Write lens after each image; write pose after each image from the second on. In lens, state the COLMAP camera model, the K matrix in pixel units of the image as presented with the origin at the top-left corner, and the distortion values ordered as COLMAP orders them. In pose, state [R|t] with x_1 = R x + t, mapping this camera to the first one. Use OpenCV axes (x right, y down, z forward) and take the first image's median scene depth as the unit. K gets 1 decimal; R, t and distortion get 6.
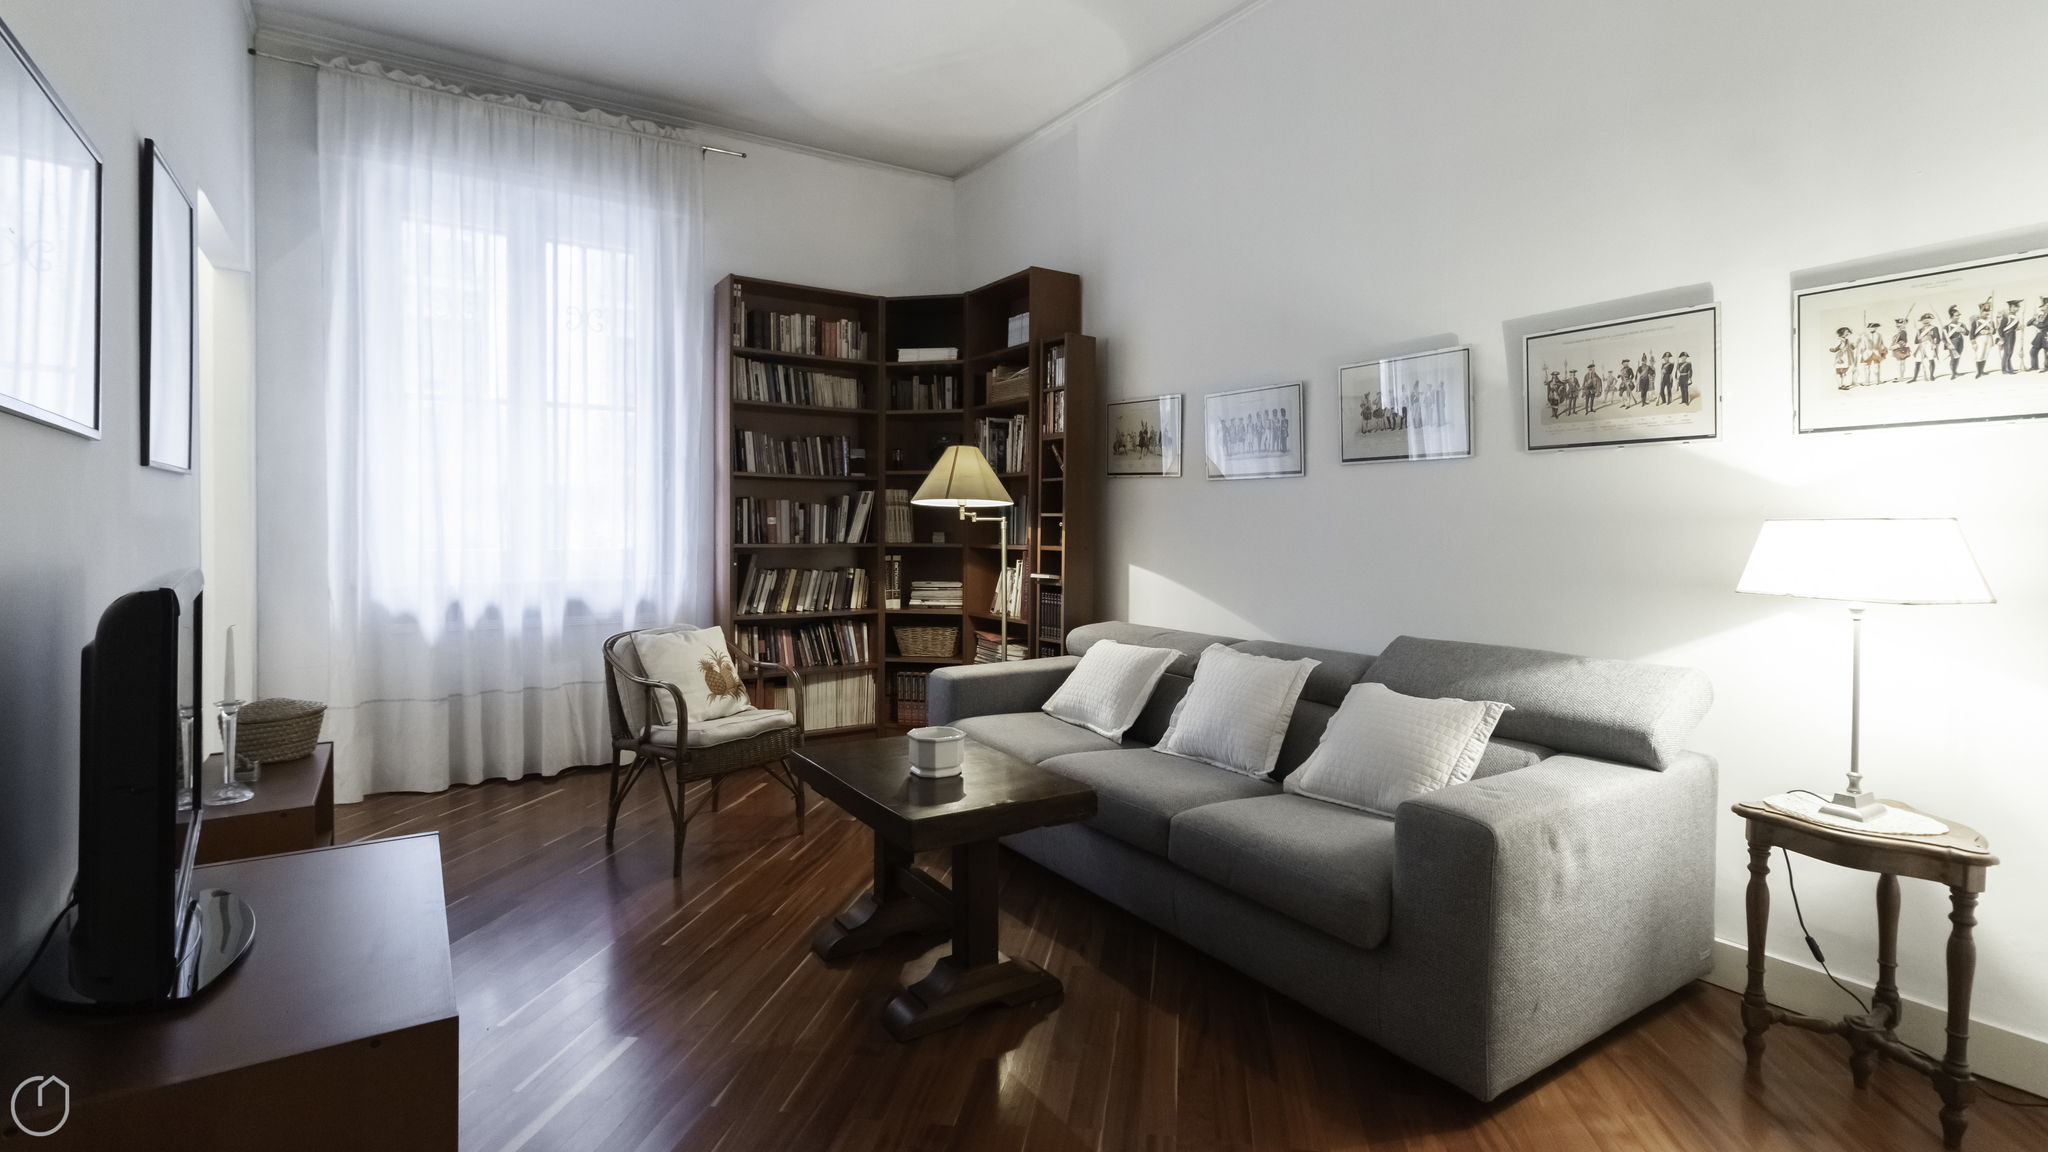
lens RADIAL K [[982.1, 0, 1045.1], [0, 982.1, 523.9], [0, 0, 1]] dist [-0.000750, 0.002378]
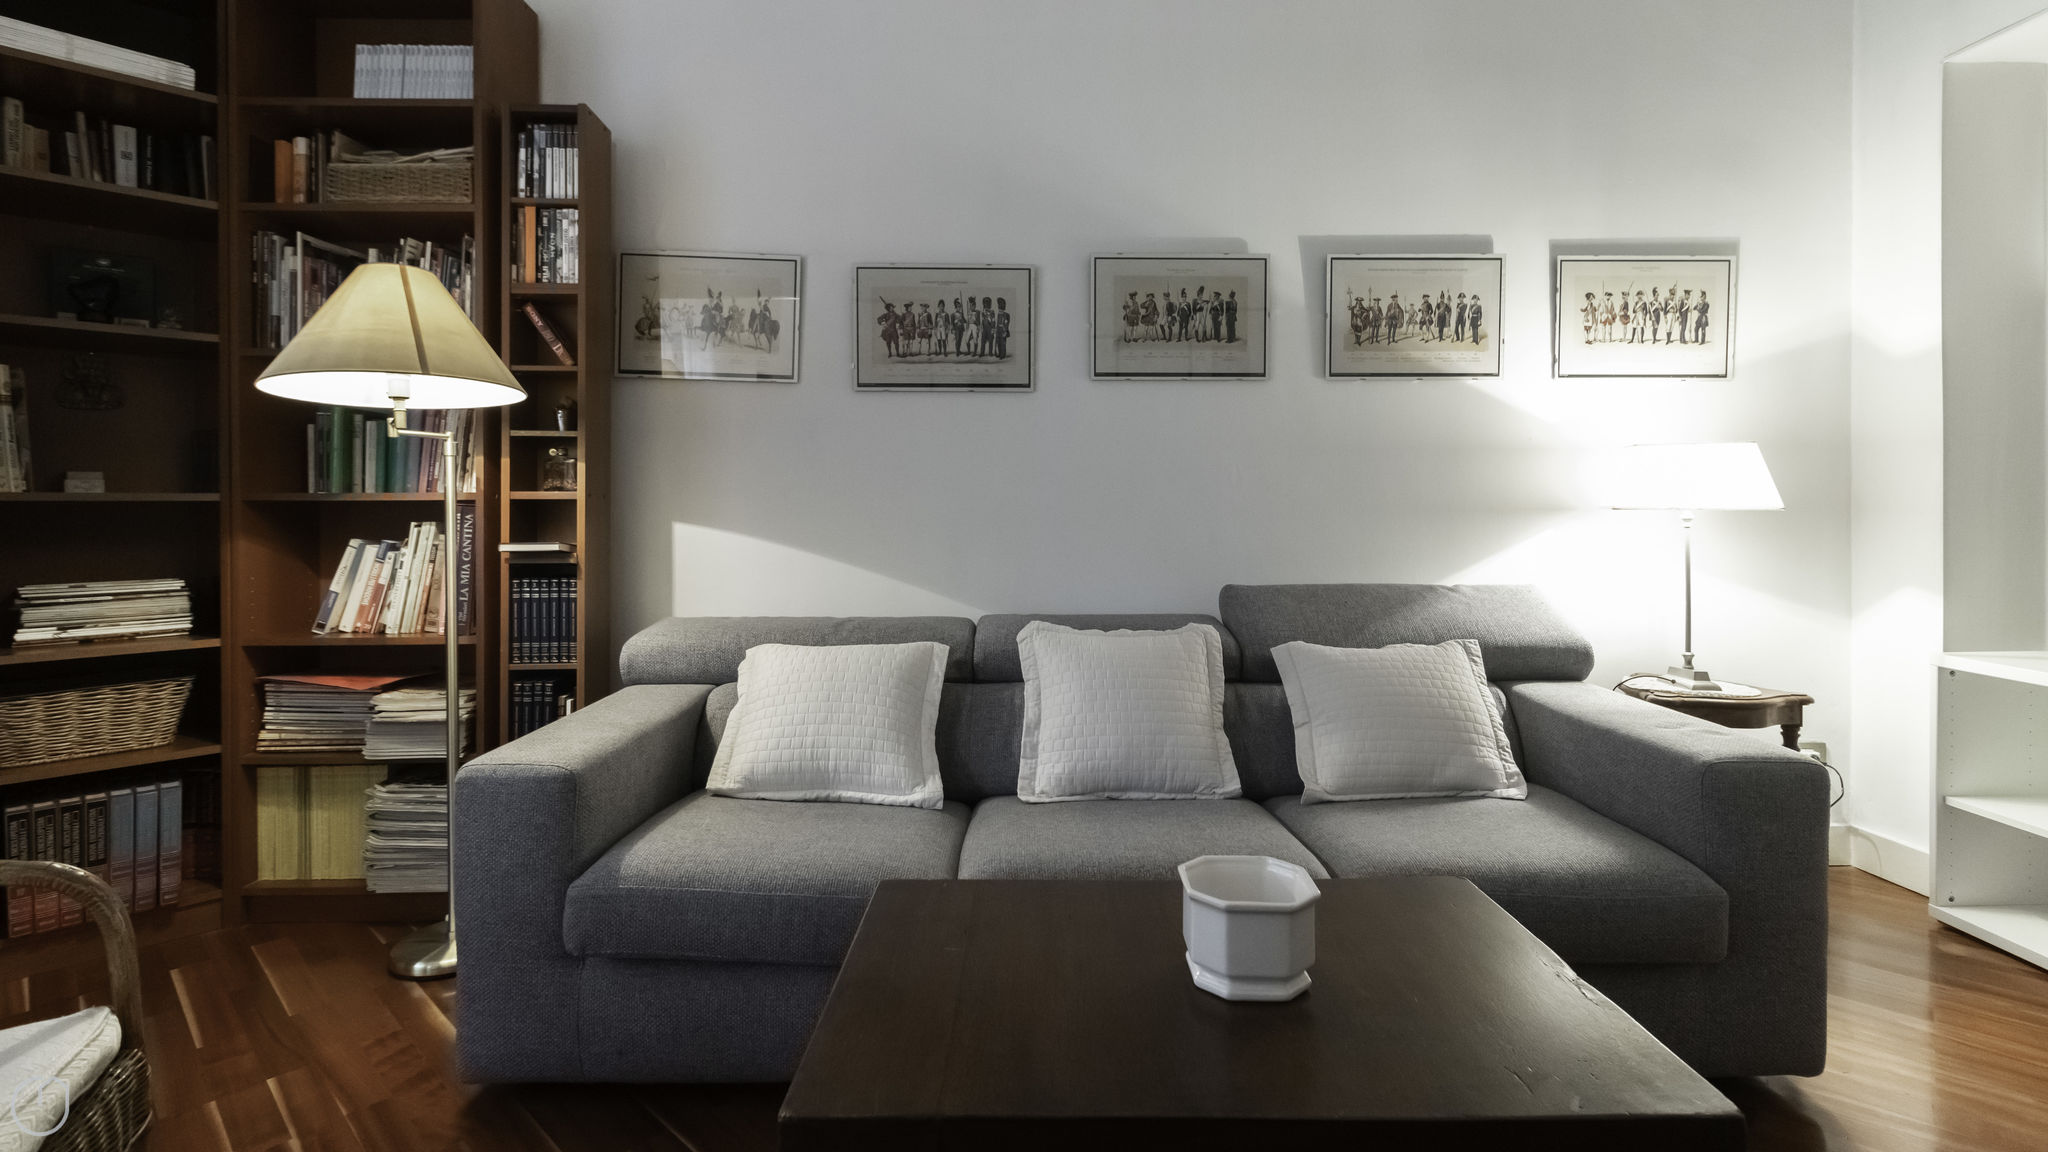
lens RADIAL K [[982.1, 0, 1040.1], [0, 982.1, 494.0], [0, 0, 1]] dist [-0.000750, 0.002378]
pose [[0.536560, 0.001309, 0.843861, -0.497190], [0.003695, 0.999986, -0.003901, 0.044436], [-0.843854, 0.005211, 0.536548, 0.793243]]
